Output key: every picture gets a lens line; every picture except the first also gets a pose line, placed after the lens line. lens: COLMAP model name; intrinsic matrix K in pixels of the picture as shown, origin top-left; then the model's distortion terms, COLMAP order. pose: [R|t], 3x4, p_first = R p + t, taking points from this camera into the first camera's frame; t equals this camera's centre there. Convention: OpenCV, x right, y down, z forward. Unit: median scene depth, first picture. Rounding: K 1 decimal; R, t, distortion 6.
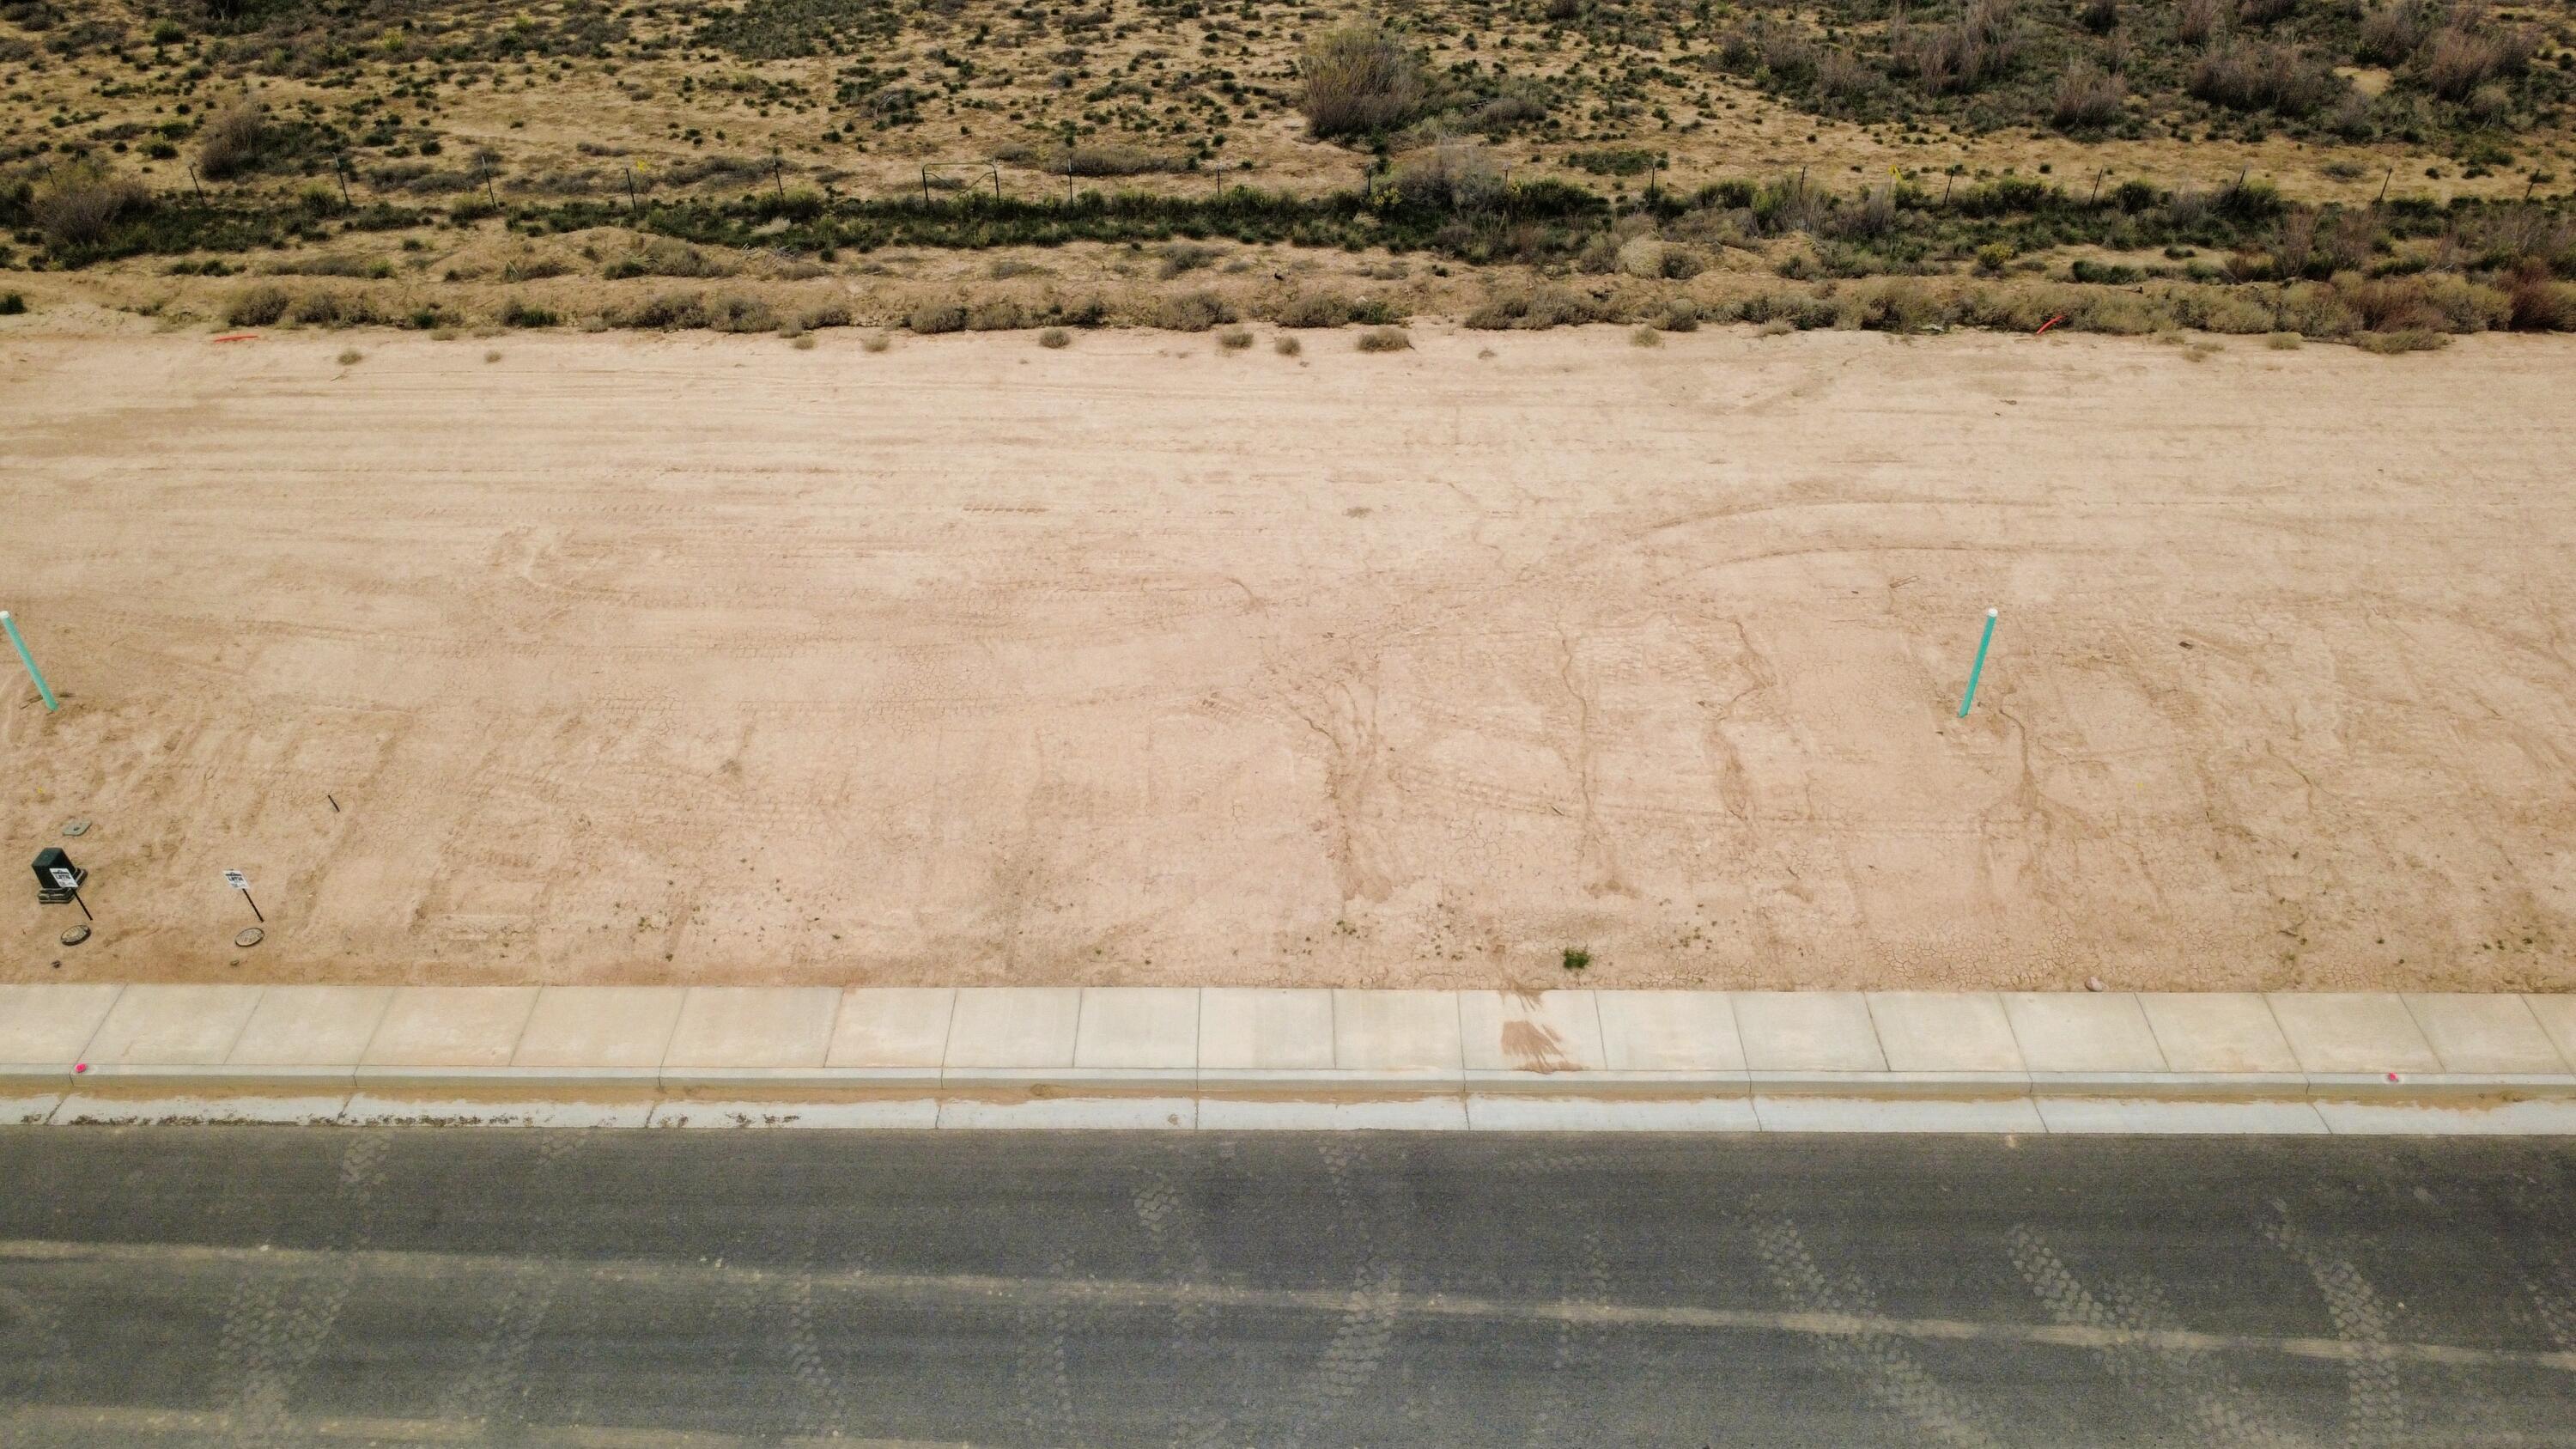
lens RADIAL K [[1870.8, 0, 1288.0], [0, 1870.8, 724.5], [0, 0, 1]] dist [0.003269, -0.005942]
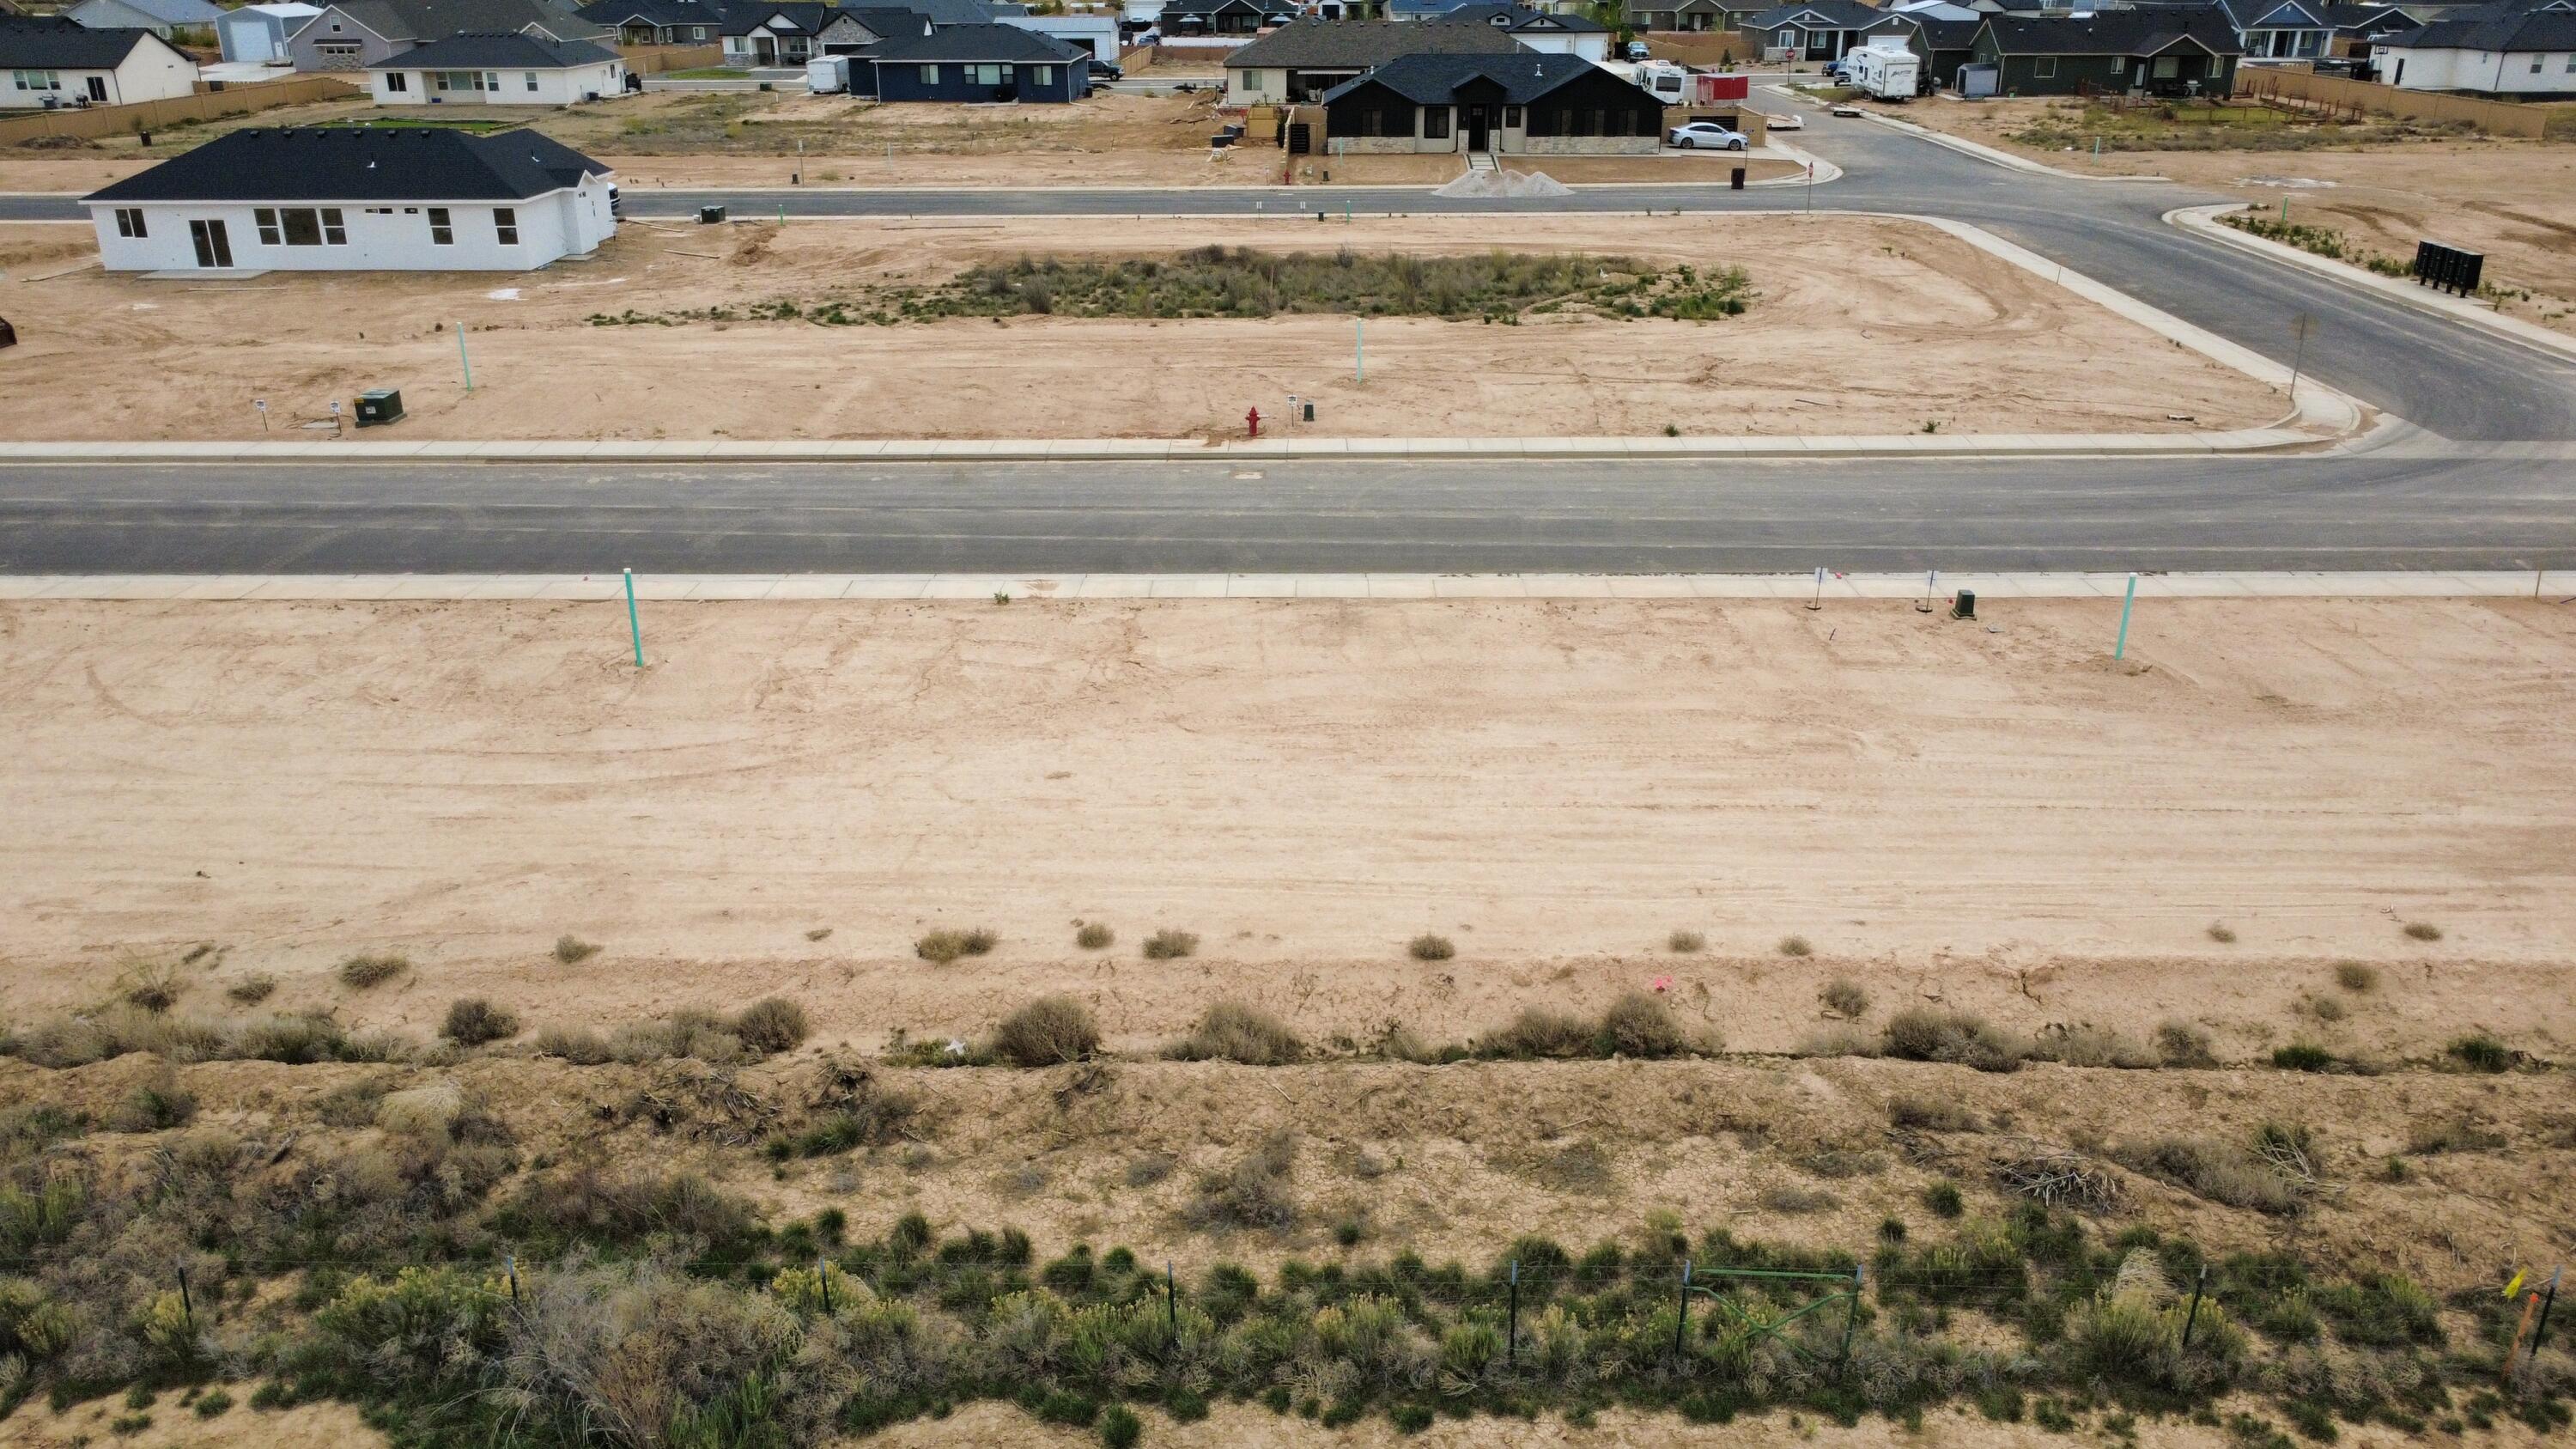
lens RADIAL K [[1870.8, 0, 1288.0], [0, 1870.8, 724.5], [0, 0, 1]] dist [0.003269, -0.005942]
pose [[-0.999925, 0.003912, 0.011595, -0.076034], [0.012049, 0.479954, 0.877211, -0.806262], [-0.002133, 0.877285, -0.479966, 1.192619]]
